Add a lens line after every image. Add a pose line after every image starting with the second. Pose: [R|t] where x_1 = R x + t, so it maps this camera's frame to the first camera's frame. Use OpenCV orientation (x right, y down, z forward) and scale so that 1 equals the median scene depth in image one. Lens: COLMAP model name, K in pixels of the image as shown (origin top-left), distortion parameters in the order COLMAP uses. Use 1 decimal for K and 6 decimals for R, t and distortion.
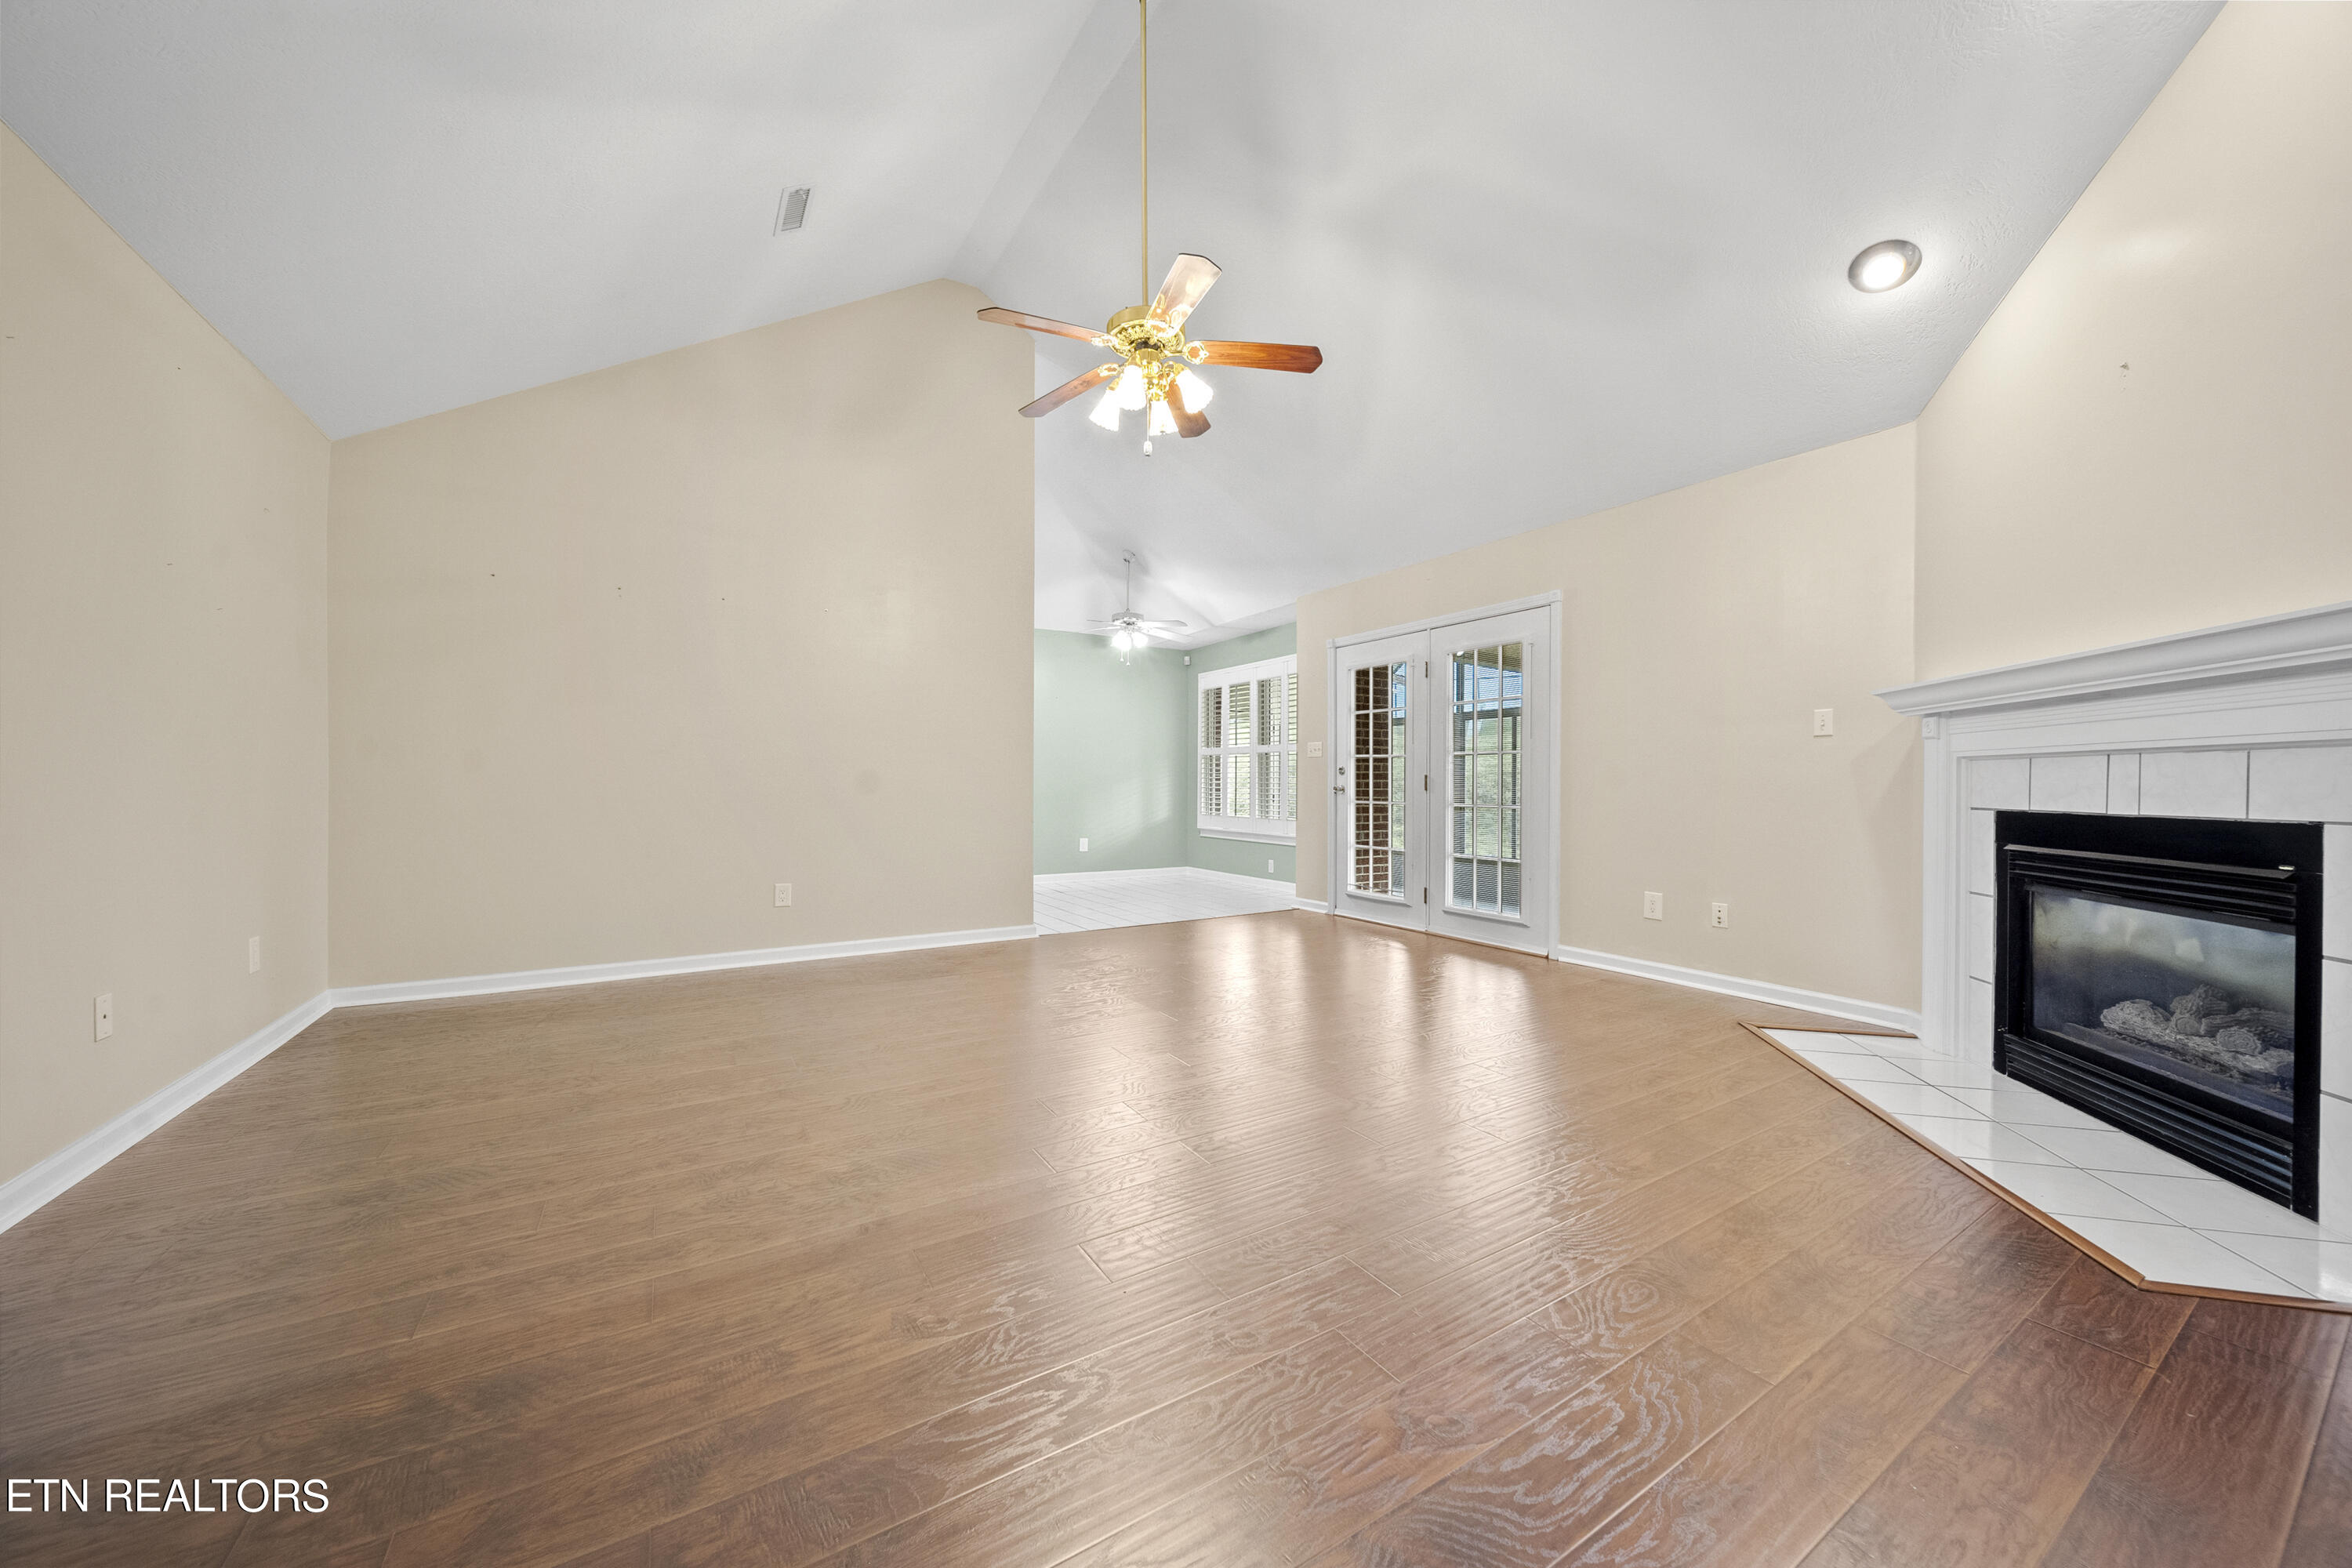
lens RADIAL K [[831.1, 0, 1178.2], [0, 831.1, 788.2], [0, 0, 1]] dist [-0.002031, -0.001049]
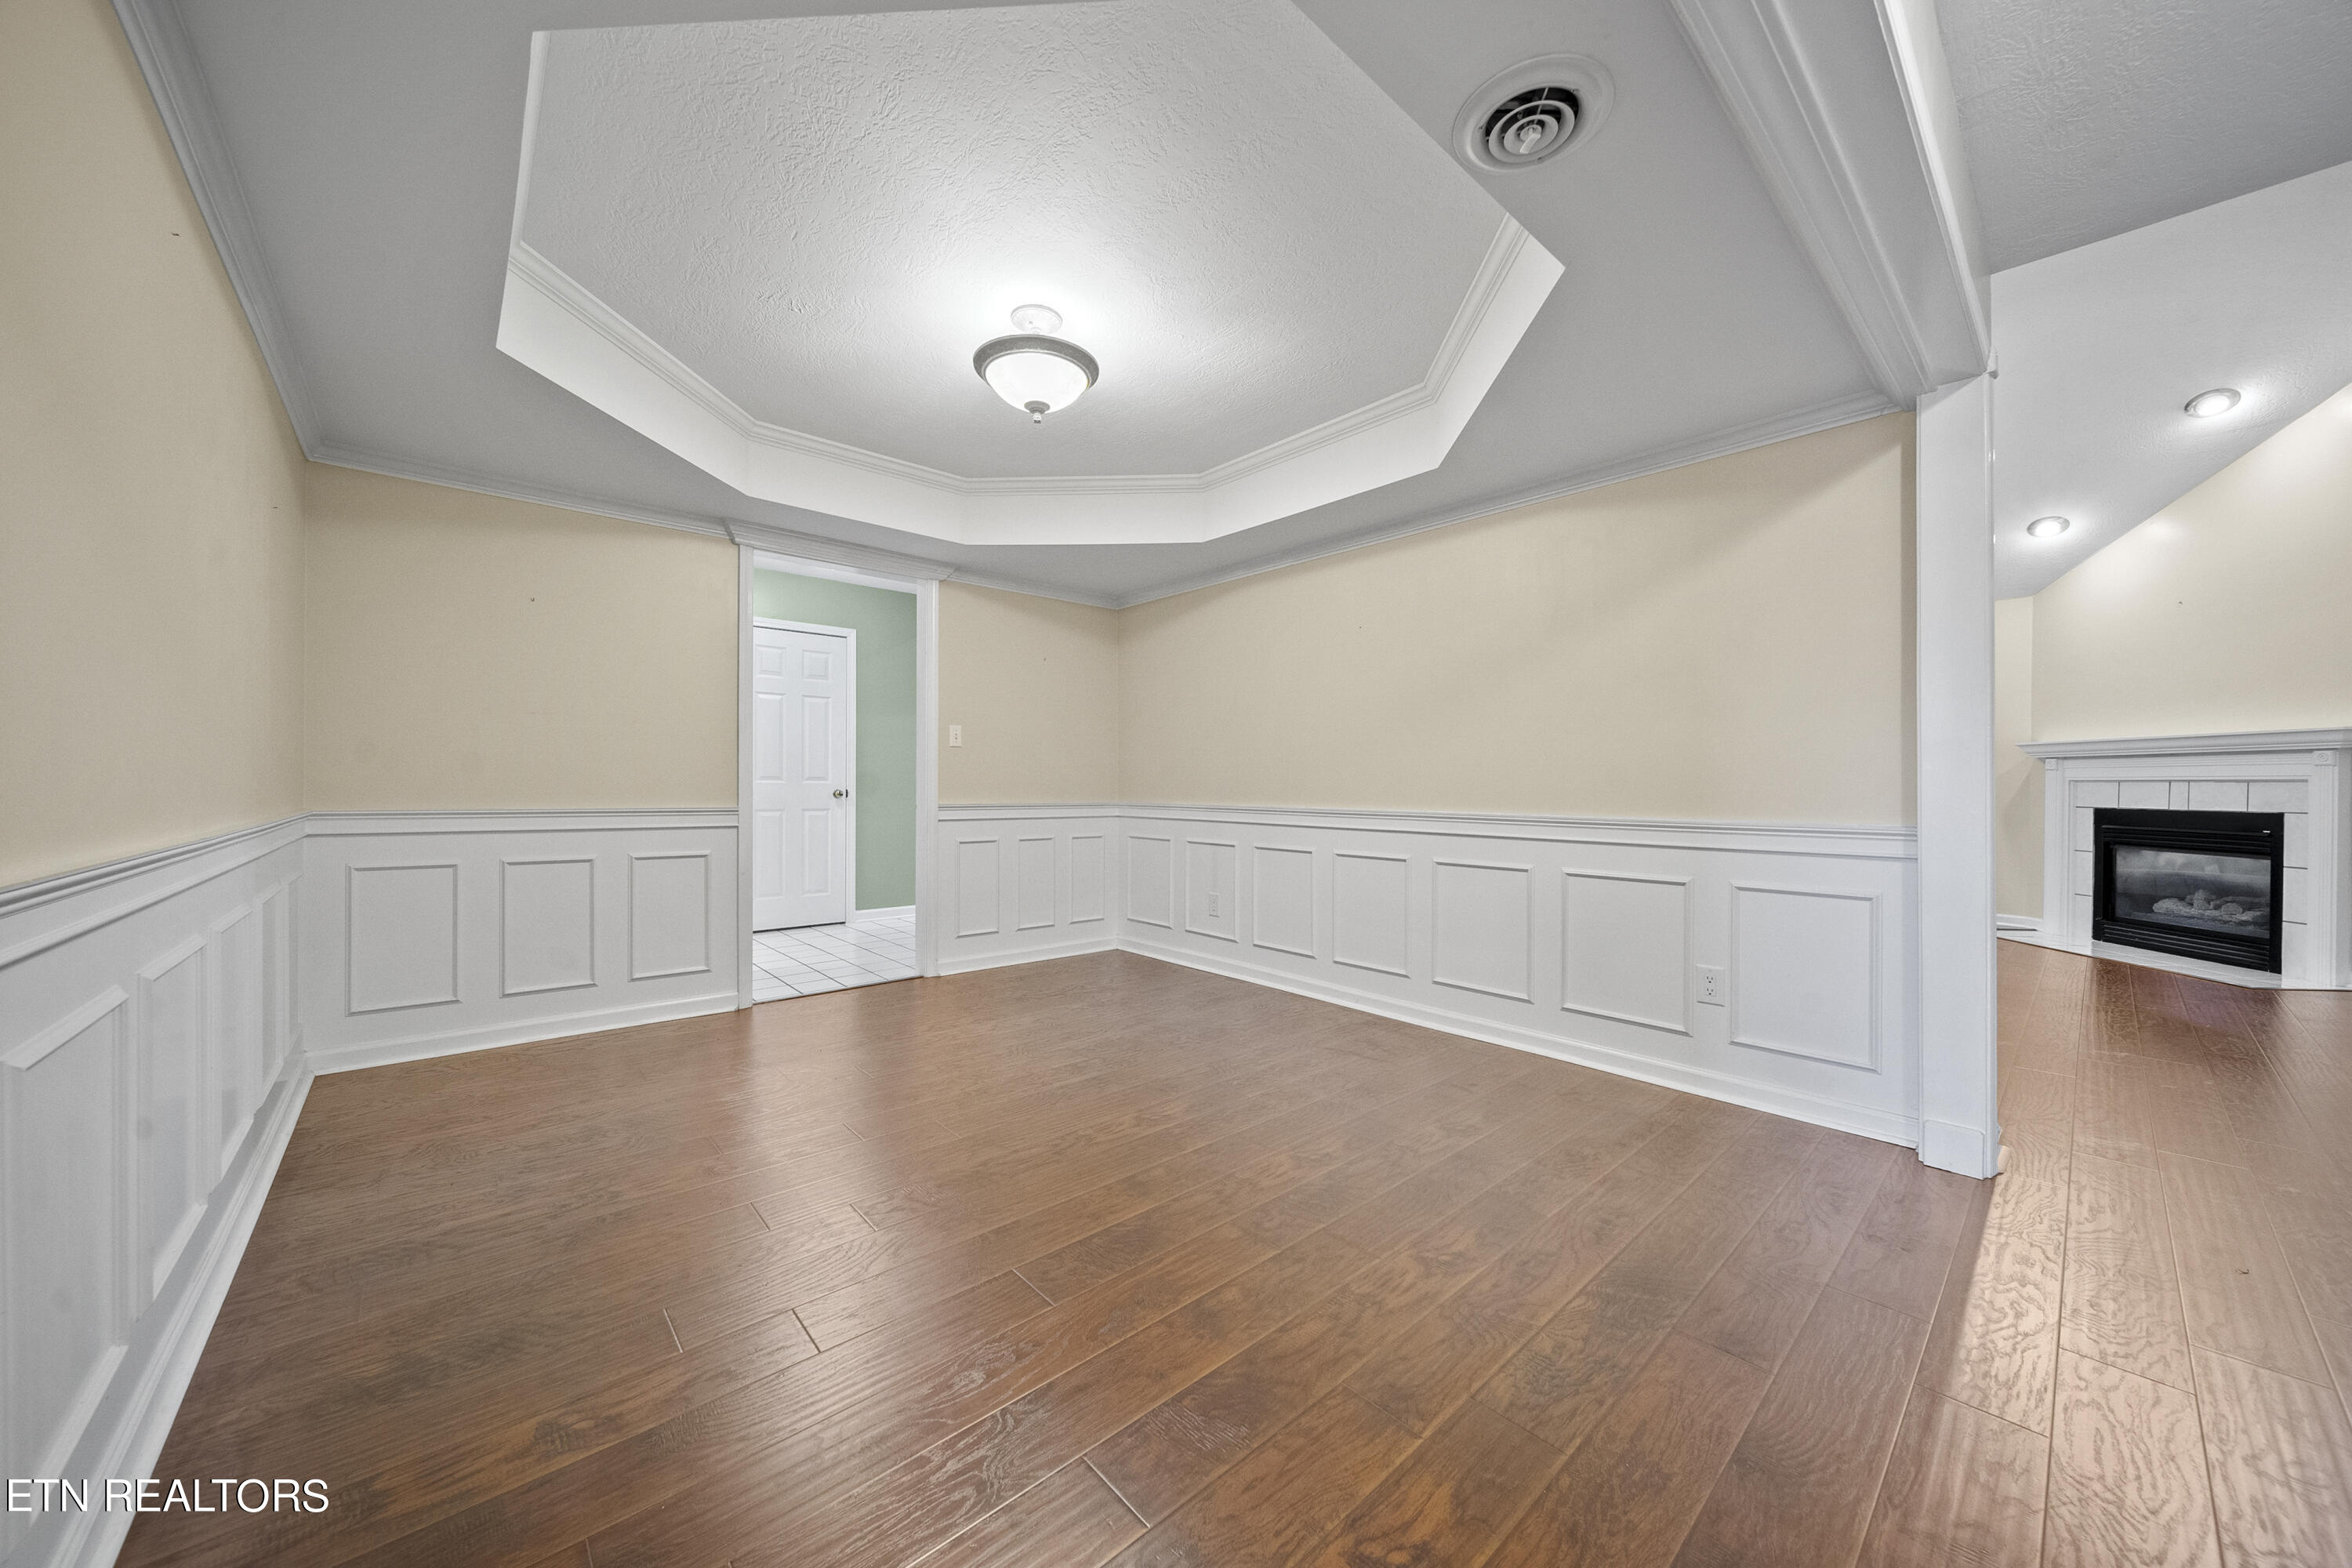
lens RADIAL K [[831.1, 0, 1180.7], [0, 831.1, 791.1], [0, 0, 1]] dist [-0.002031, -0.001049]
pose [[0.986002, 0.005823, 0.166632, -1.419075], [-0.006506, 0.999973, 0.003556, -0.006169], [-0.166607, -0.004591, 0.986013, -0.551197]]
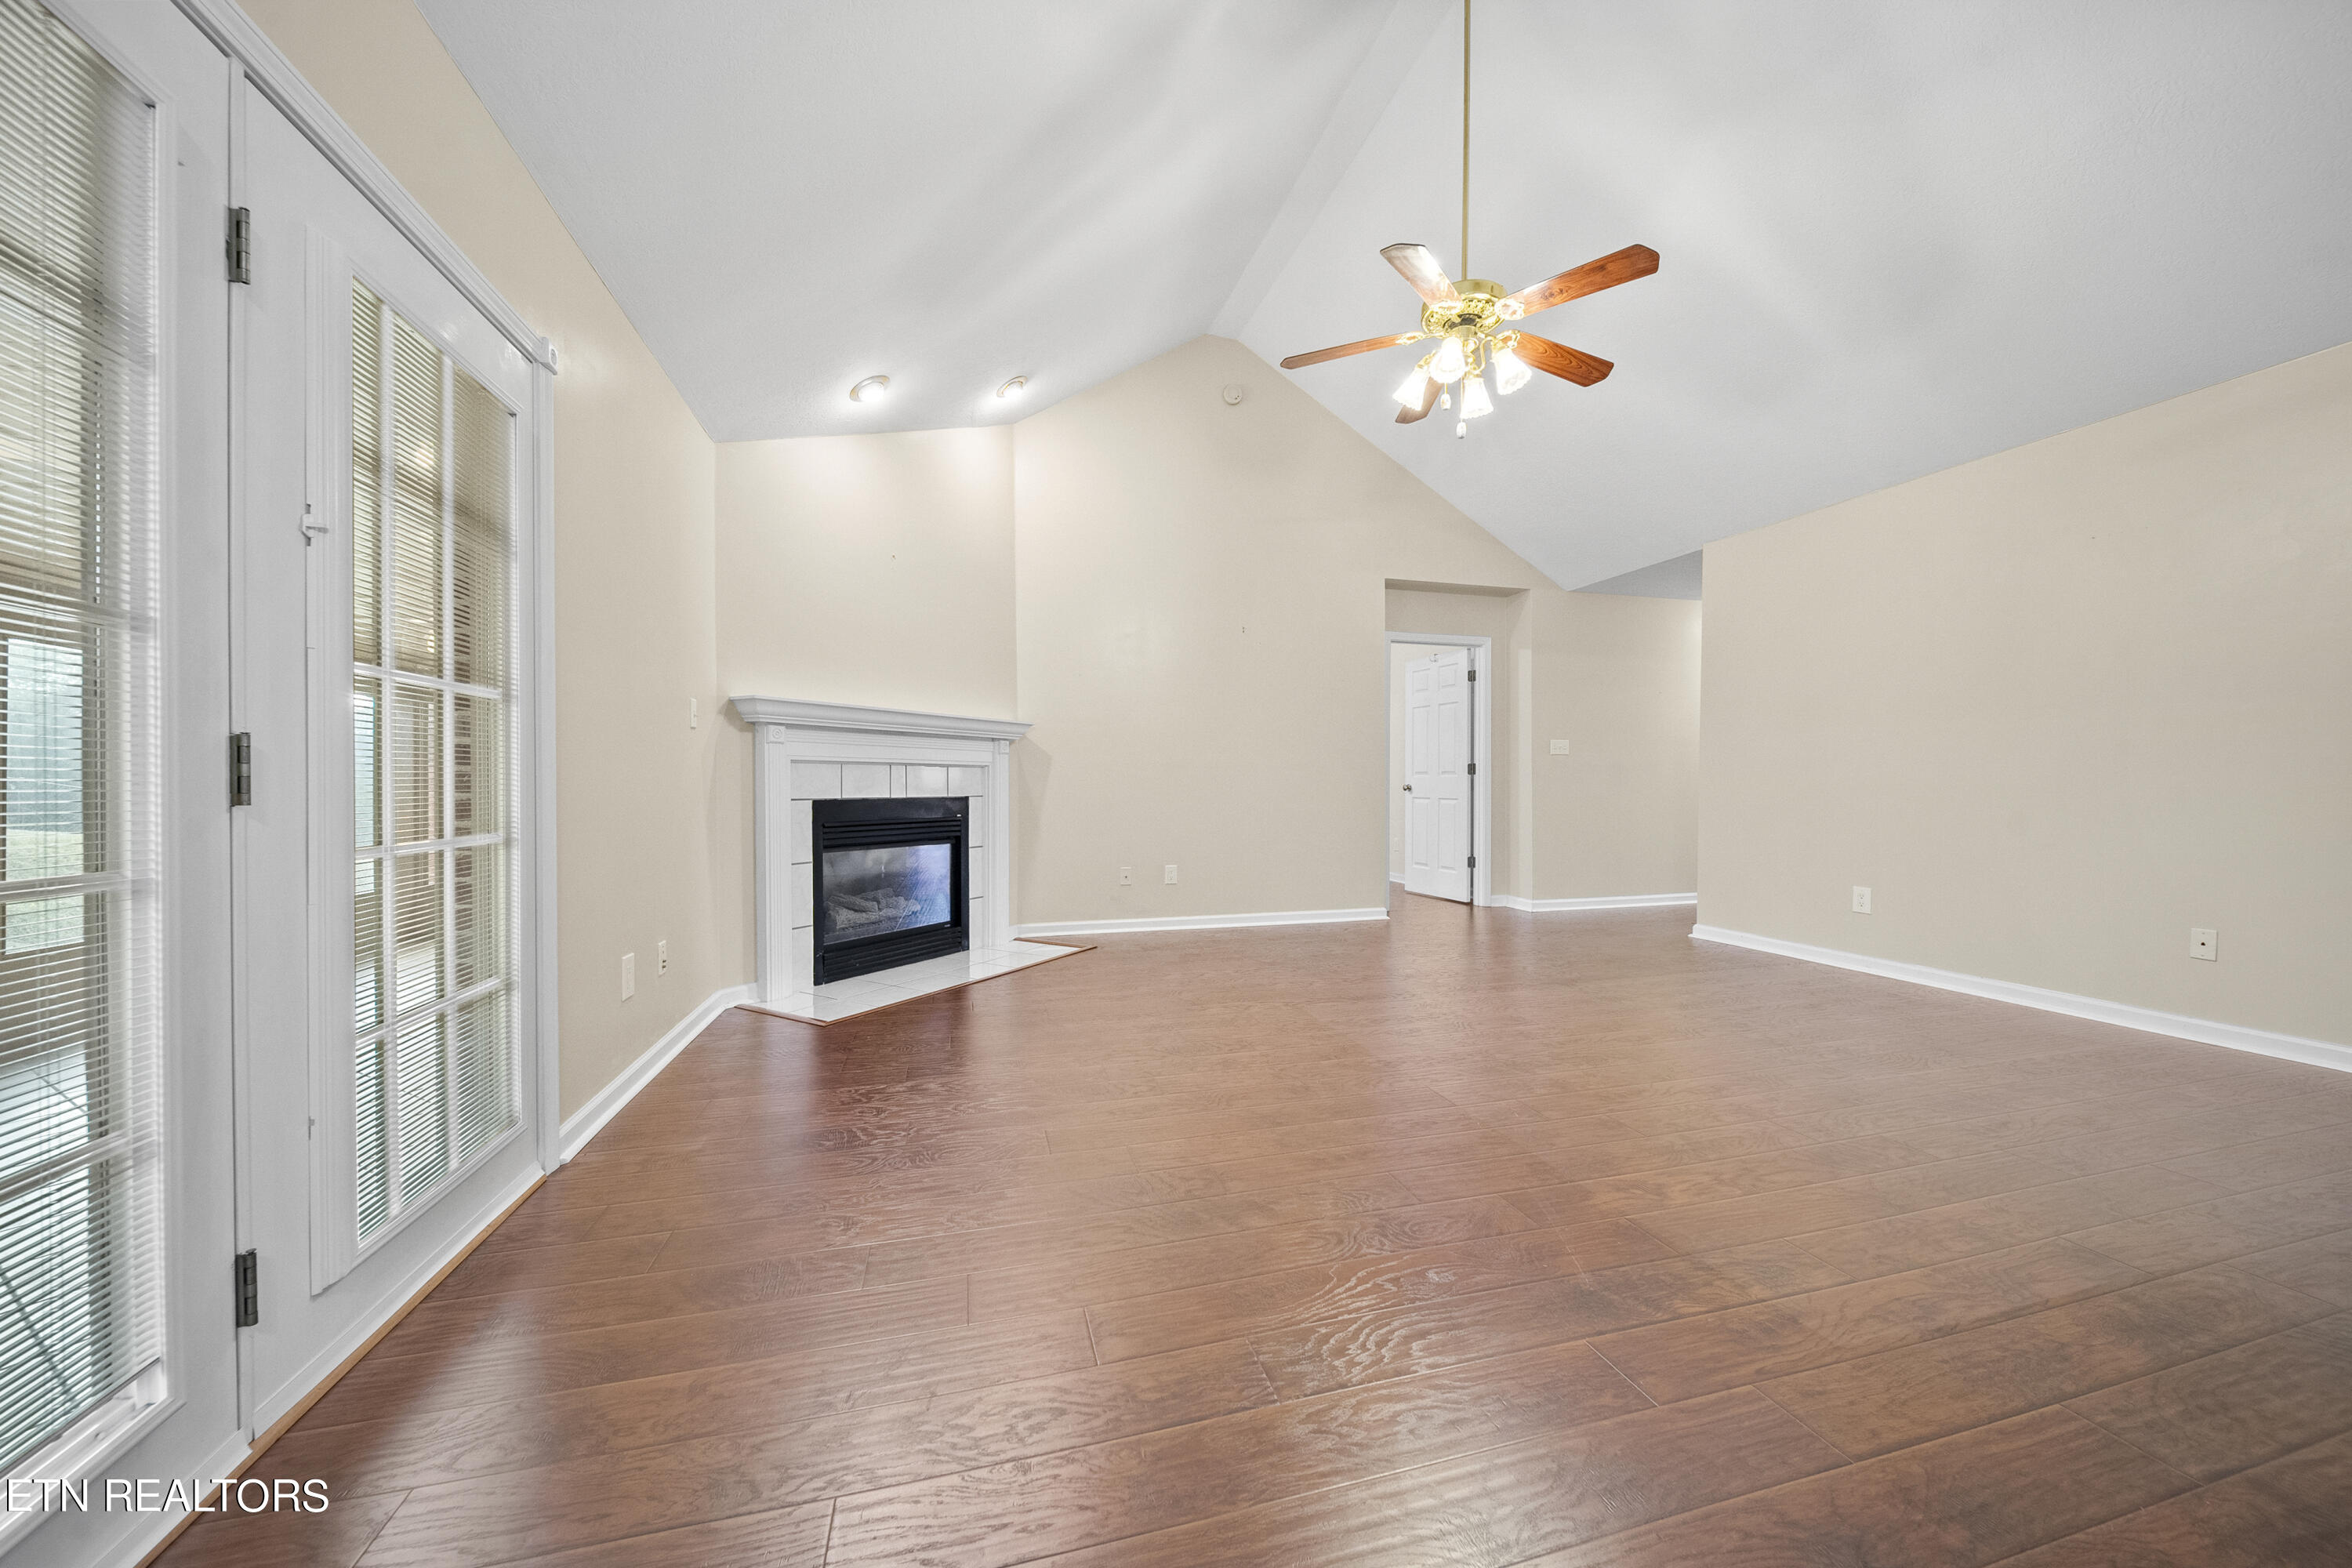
lens RADIAL K [[831.1, 0, 1189.5], [0, 831.1, 777.5], [0, 0, 1]] dist [-0.002031, -0.001049]
pose [[-0.960763, 0.001355, 0.277367, -0.004909], [-0.000328, 0.999982, -0.006021, -0.001810], [-0.277370, -0.005876, -0.960745, 2.078630]]
